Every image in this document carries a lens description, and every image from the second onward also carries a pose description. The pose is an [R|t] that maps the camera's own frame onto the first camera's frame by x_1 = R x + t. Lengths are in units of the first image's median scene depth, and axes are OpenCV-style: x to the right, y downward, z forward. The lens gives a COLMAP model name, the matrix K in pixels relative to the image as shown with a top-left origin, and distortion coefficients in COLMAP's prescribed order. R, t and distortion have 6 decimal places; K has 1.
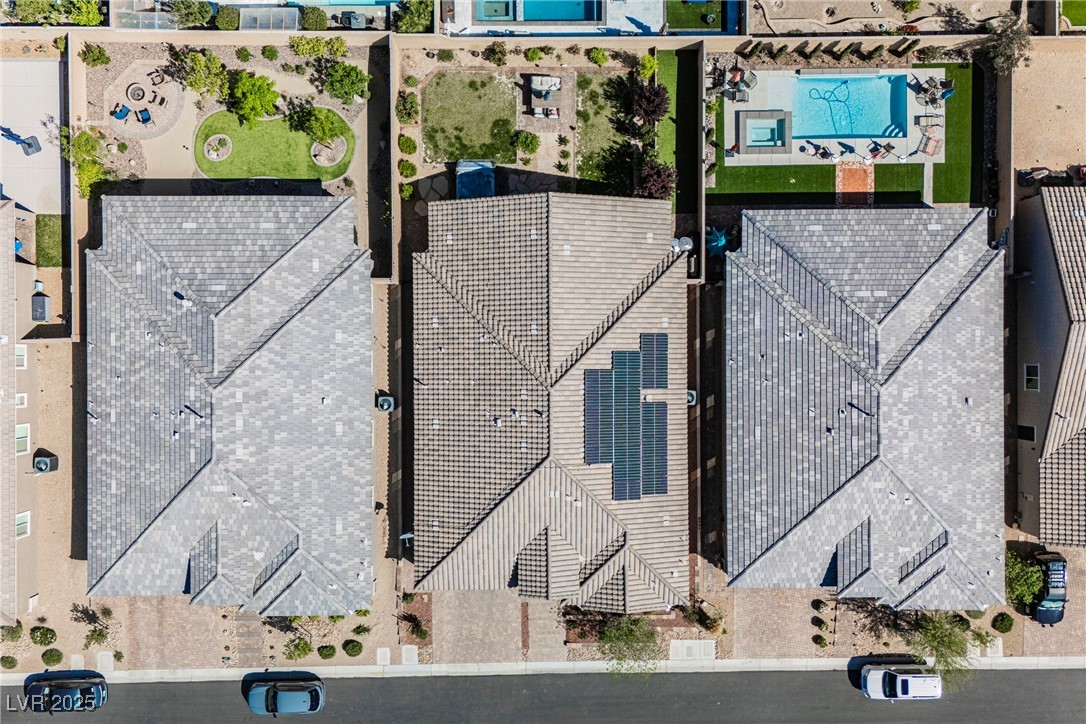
lens RADIAL K [[966.9, 0, 555.9], [0, 966.9, 366.9], [0, 0, 1]] dist [0.063989, -0.068086]
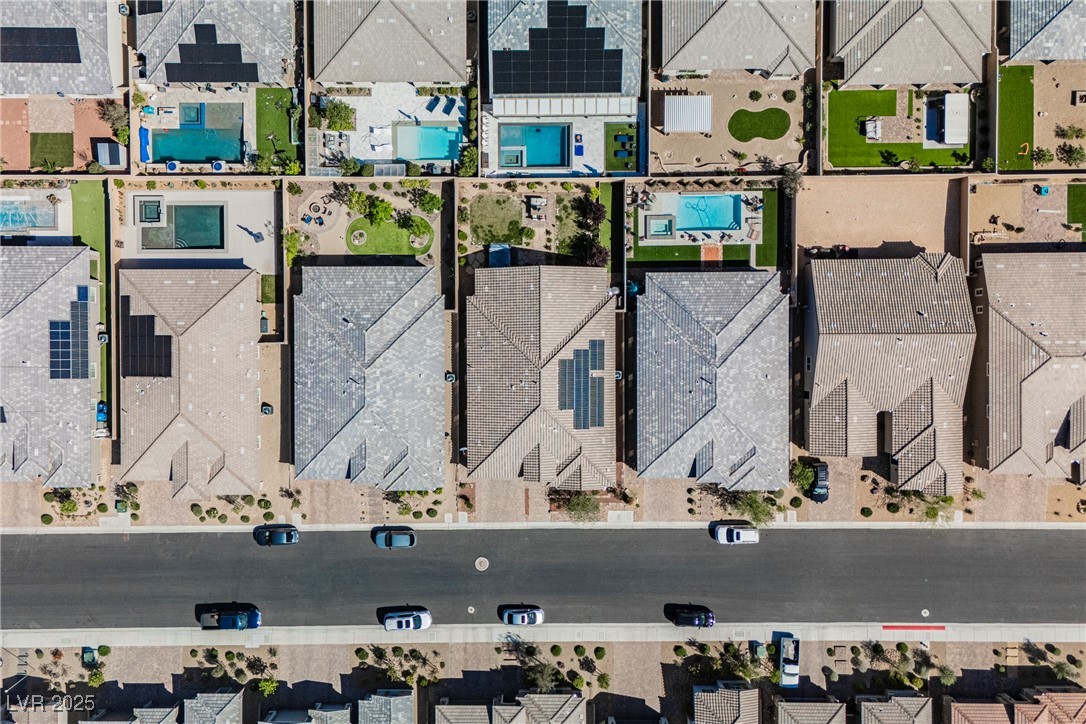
lens RADIAL K [[918.6, 0, 543.0], [0, 918.6, 362.0], [0, 0, 1]] dist [0.059385, -0.112228]
pose [[0.999944, 0.000930, -0.010497, 0.015875], [-0.000900, 0.999996, 0.002828, 0.002662], [0.010499, -0.002819, 0.999941, -0.718493]]
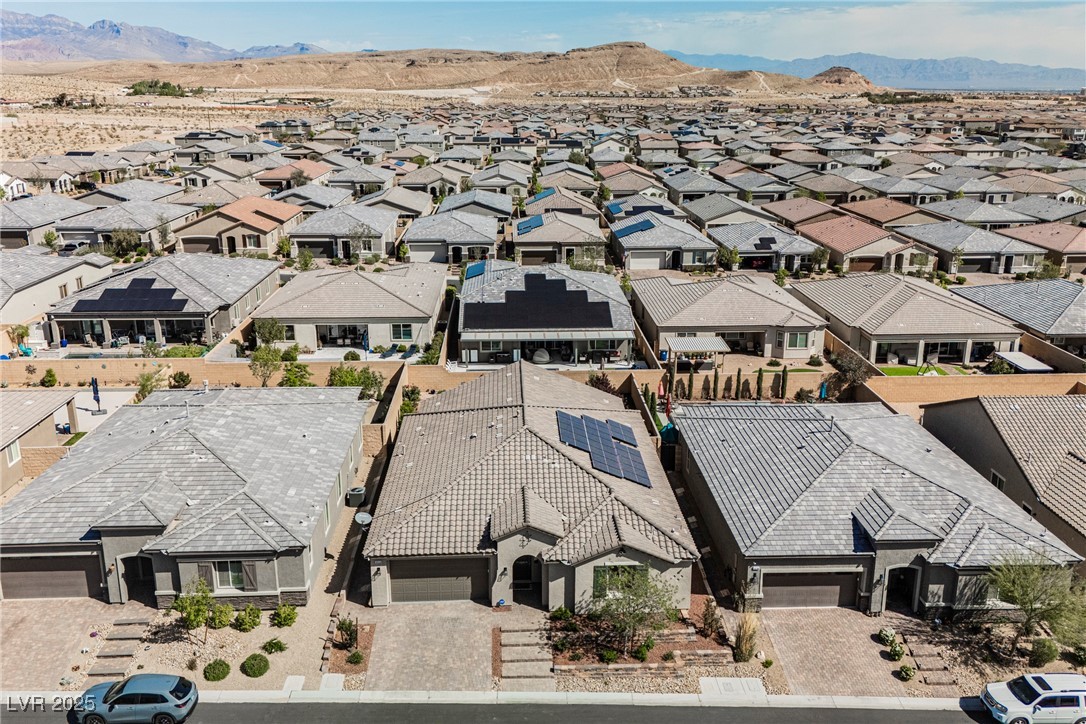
lens RADIAL K [[945.5, 0, 543.0], [0, 945.5, 362.0], [0, 0, 1]] dist [0.101359, -0.123781]
pose [[0.999239, -0.014309, 0.036284, -0.020065], [0.038831, 0.277594, -0.959913, 0.922504], [0.003663, 0.960592, 0.277938, 0.597033]]
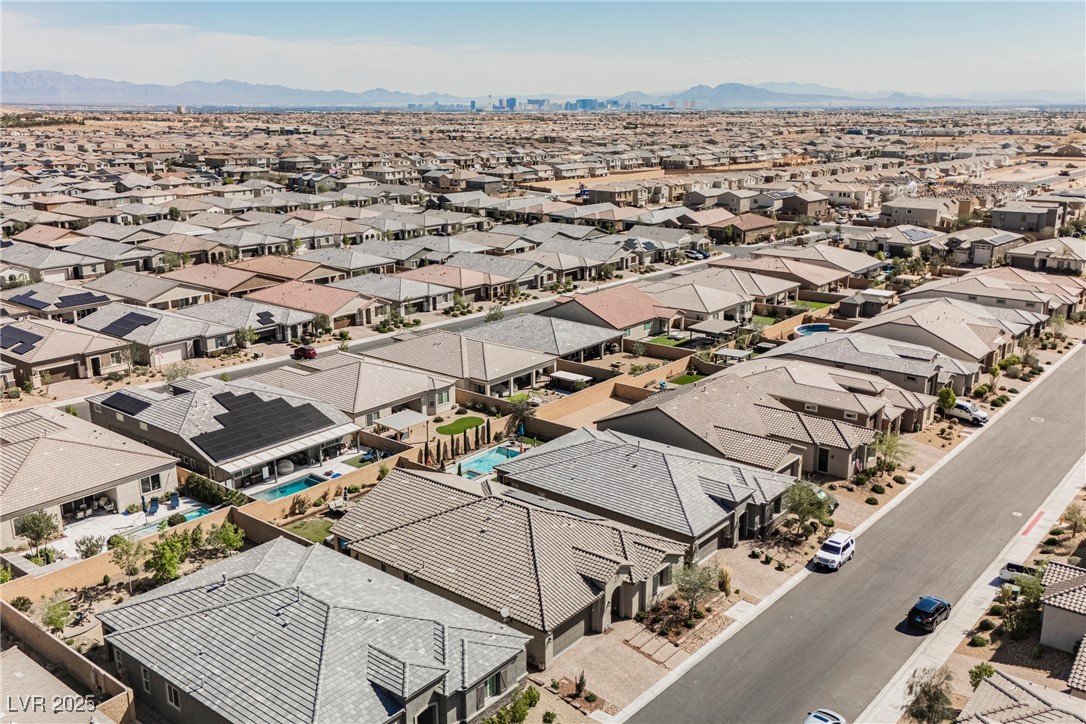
lens RADIAL K [[966.9, 0, 555.9], [0, 966.9, 366.9], [0, 0, 1]] dist [0.063989, -0.068086]
pose [[0.621065, -0.215719, 0.753487, -0.859636], [0.783732, 0.162975, -0.599336, 0.806601], [0.006489, 0.962759, 0.270284, 0.404763]]
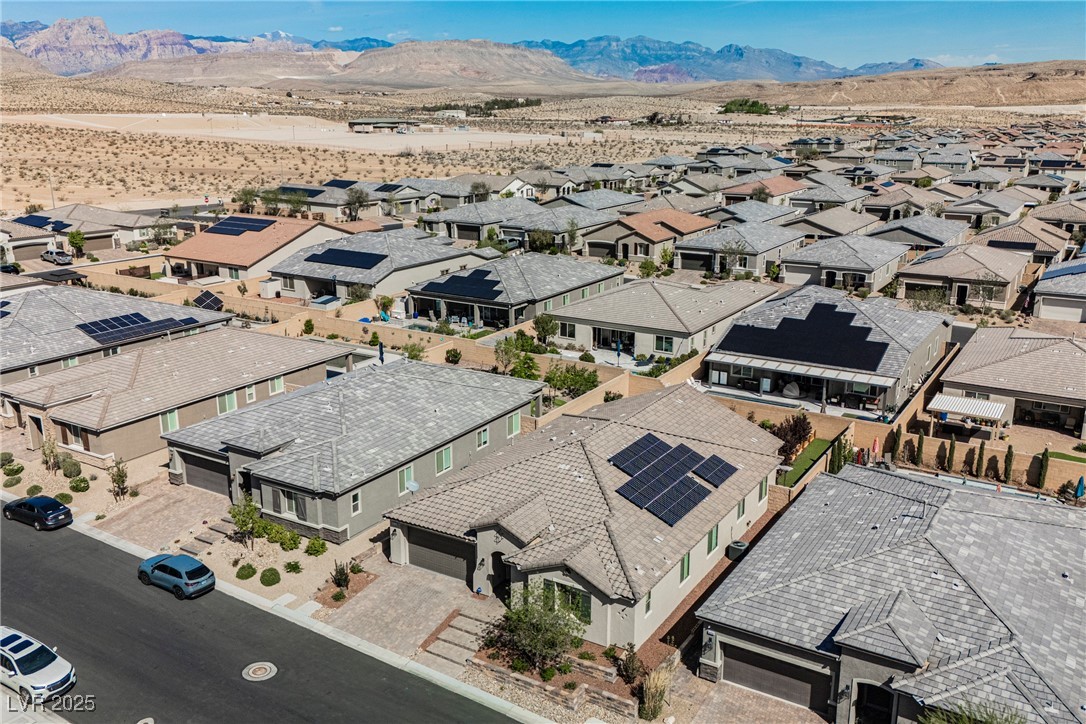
lens RADIAL K [[945.5, 0, 543.0], [0, 945.5, 362.0], [0, 0, 1]] dist [0.101359, -0.123781]
pose [[0.849872, 0.137870, -0.508635, 0.416049], [-0.526989, 0.221408, -0.820525, 0.832508], [-0.000510, 0.965386, 0.260824, 0.595101]]
